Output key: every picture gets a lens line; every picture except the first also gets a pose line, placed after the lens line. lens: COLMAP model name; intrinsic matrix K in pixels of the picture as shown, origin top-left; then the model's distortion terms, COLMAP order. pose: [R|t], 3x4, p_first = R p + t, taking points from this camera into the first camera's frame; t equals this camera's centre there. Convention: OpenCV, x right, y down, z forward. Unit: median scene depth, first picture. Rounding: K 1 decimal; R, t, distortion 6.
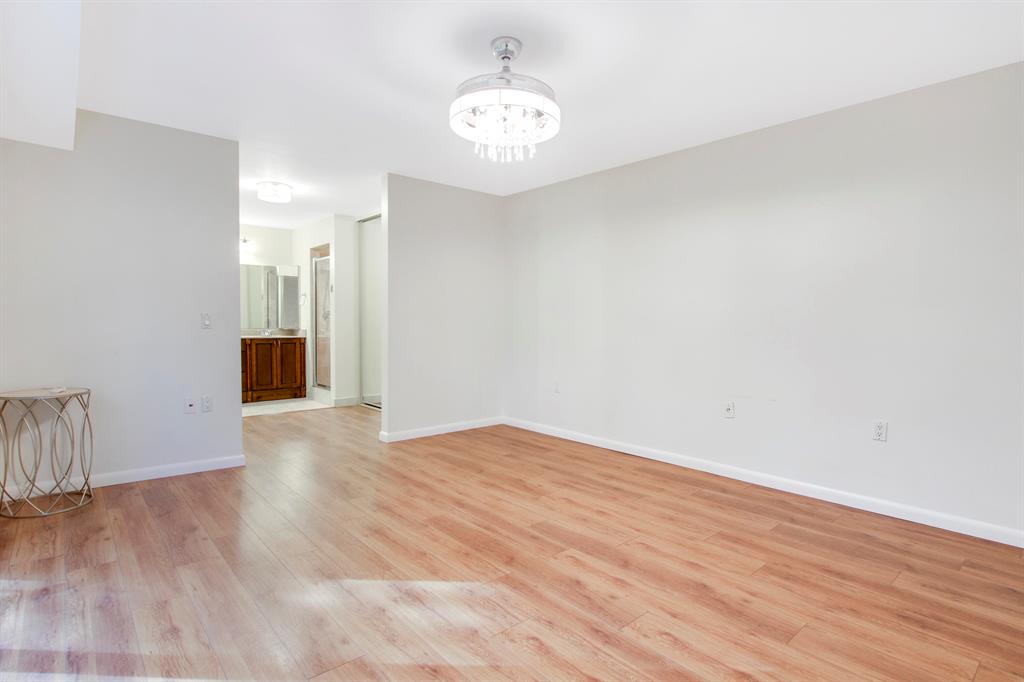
lens RADIAL K [[529.1, 0, 518.7], [0, 529.1, 349.1], [0, 0, 1]] dist [-0.018085, 0.001583]
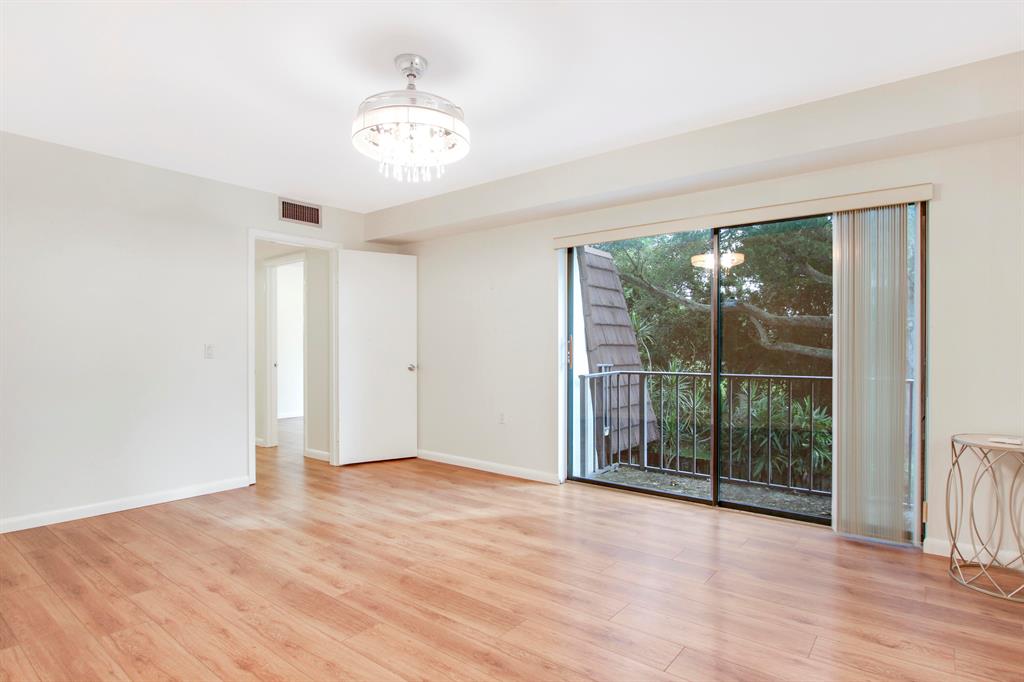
lens RADIAL K [[529.1, 0, 518.7], [0, 529.1, 349.1], [0, 0, 1]] dist [-0.018085, 0.001583]
pose [[-0.981885, -0.007841, -0.189313, -0.037453], [-0.018728, 0.998267, 0.055790, -0.103988], [0.188548, 0.058325, -0.980331, 2.005365]]
